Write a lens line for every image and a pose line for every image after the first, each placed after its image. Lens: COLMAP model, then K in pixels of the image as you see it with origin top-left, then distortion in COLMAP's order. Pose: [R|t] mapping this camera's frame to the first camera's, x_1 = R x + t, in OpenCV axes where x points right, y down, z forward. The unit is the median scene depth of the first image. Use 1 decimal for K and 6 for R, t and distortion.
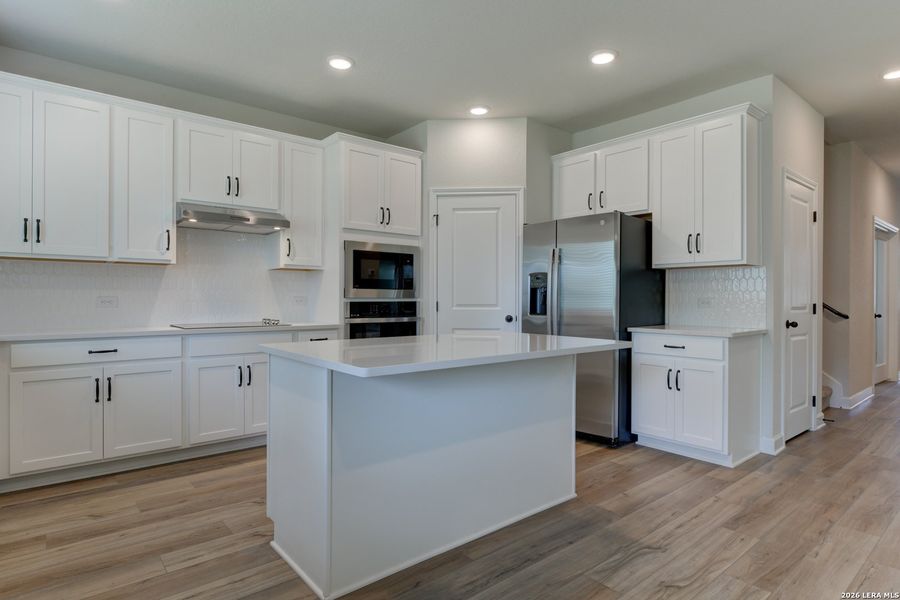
lens RADIAL K [[489.3, 0, 447.2], [0, 489.3, 299.9], [0, 0, 1]] dist [-0.002571, -0.001587]
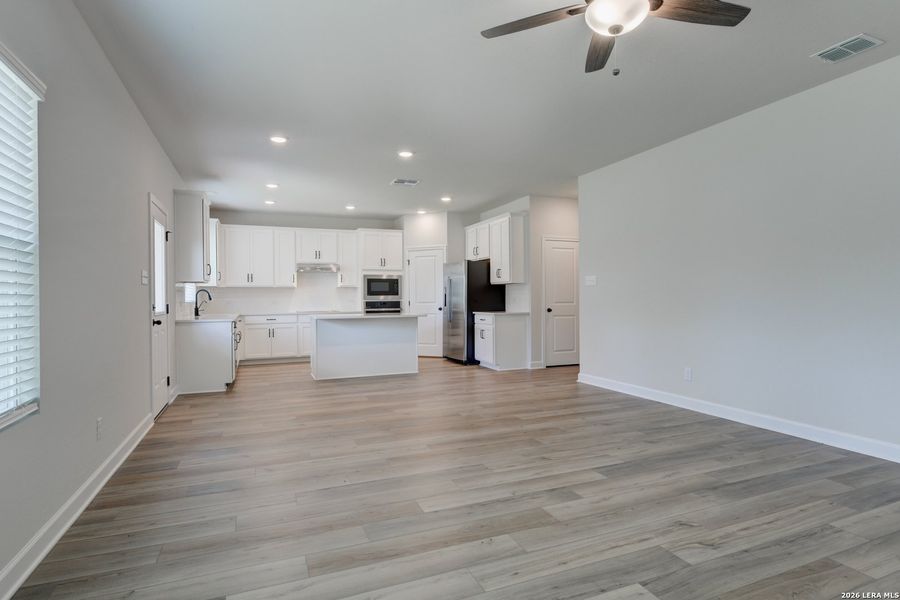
lens RADIAL K [[463.6, 0, 444.3], [0, 463.6, 298.3], [0, 0, 1]] dist [-0.005854, -0.001060]
pose [[0.953455, -0.011962, -0.301298, 0.804619], [0.010974, 0.999927, -0.004971, 0.003676], [0.301336, 0.001433, 0.953517, -0.953411]]
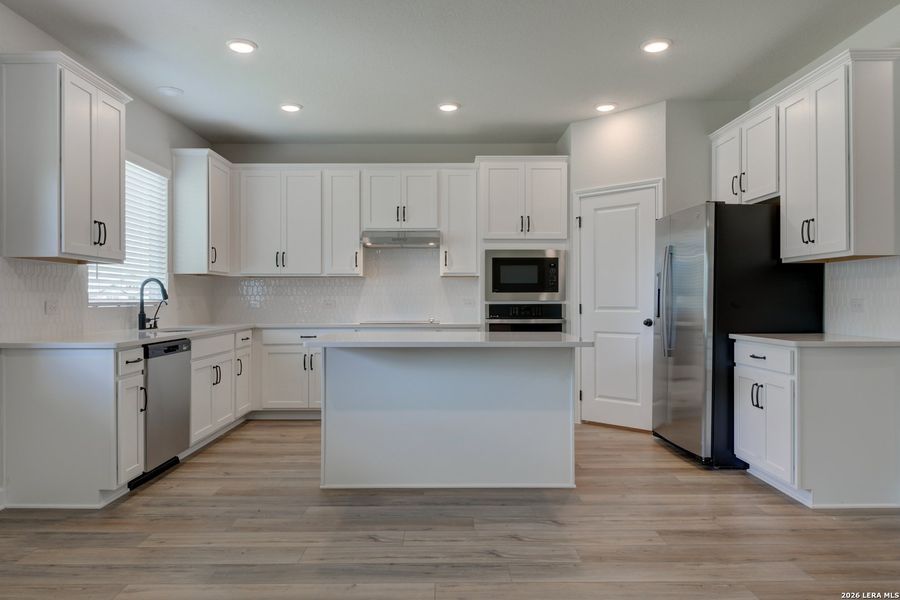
lens RADIAL K [[596.9, 0, 444.8], [0, 596.9, 299.6], [0, 0, 1]] dist [-0.004694, -0.000434]
pose [[0.772935, -0.005370, -0.634463, 0.593601], [0.001946, 0.999980, -0.006094, 0.001409], [0.634482, 0.003476, 0.772929, -0.122518]]
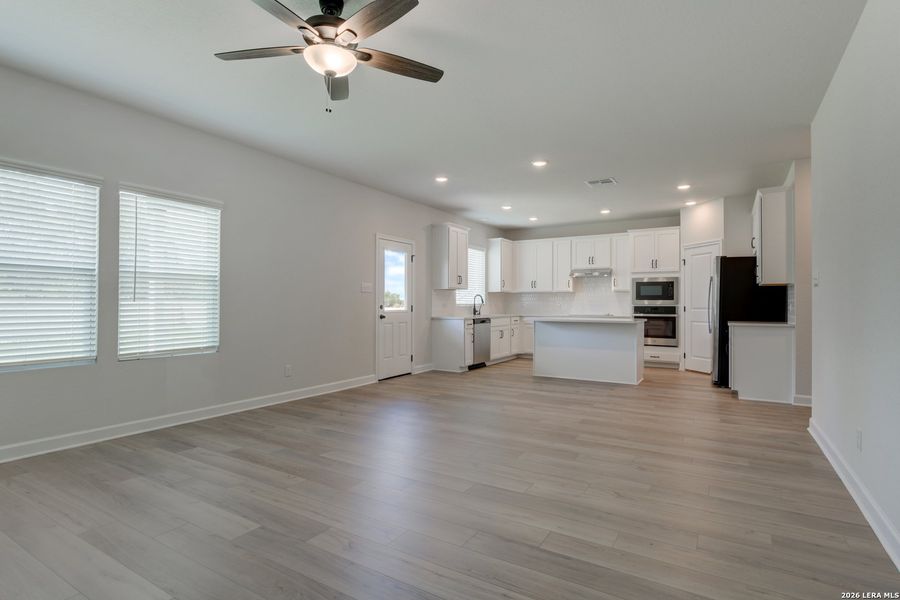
lens RADIAL K [[457.2, 0, 450.0], [0, 457.2, 300.0], [0, 0, 1]] dist [-0.000716, -0.000337]
pose [[0.328729, -0.009370, -0.944378, 1.456909], [-0.005203, 0.999918, -0.011732, 0.004648], [0.944410, 0.008770, 0.328653, -0.441578]]
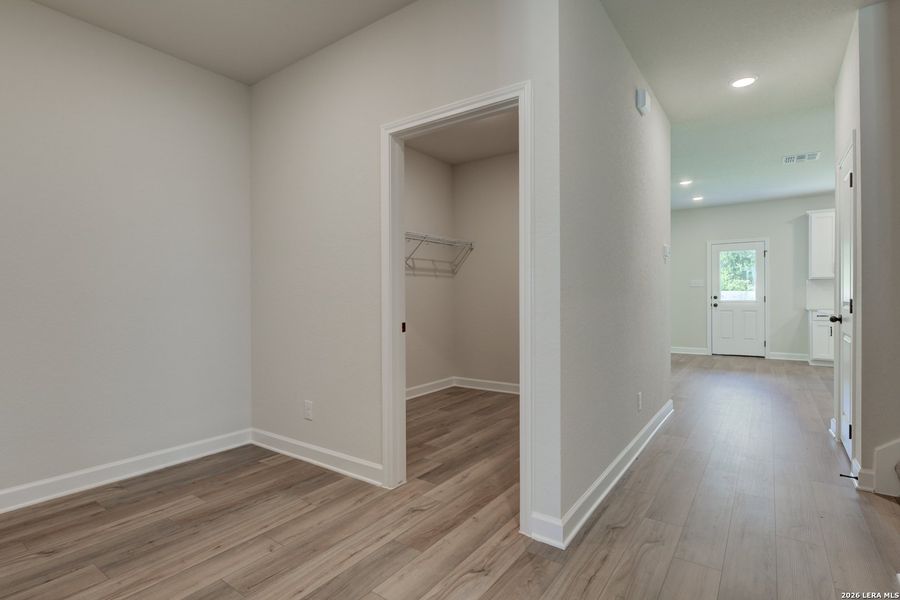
lens RADIAL K [[463.6, 0, 444.3], [0, 463.6, 298.3], [0, 0, 1]] dist [-0.005854, -0.001060]
pose [[-0.963928, -0.000534, -0.266164, 1.594420], [-0.001649, 0.999991, 0.003966, 0.008322], [0.266159, 0.004262, -0.963920, 1.569519]]
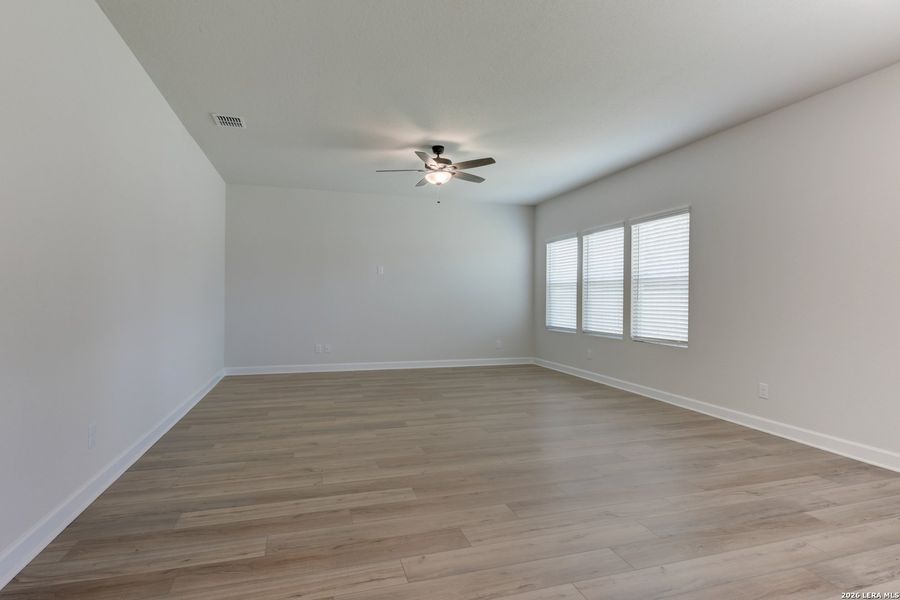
lens RADIAL K [[463.6, 0, 444.3], [0, 463.6, 298.3], [0, 0, 1]] dist [-0.005854, -0.001060]
pose [[-0.920481, -0.009294, 0.390678, 0.344073], [-0.010413, 0.999945, -0.000747, 0.001993], [-0.390650, -0.004756, -0.920527, 0.720418]]
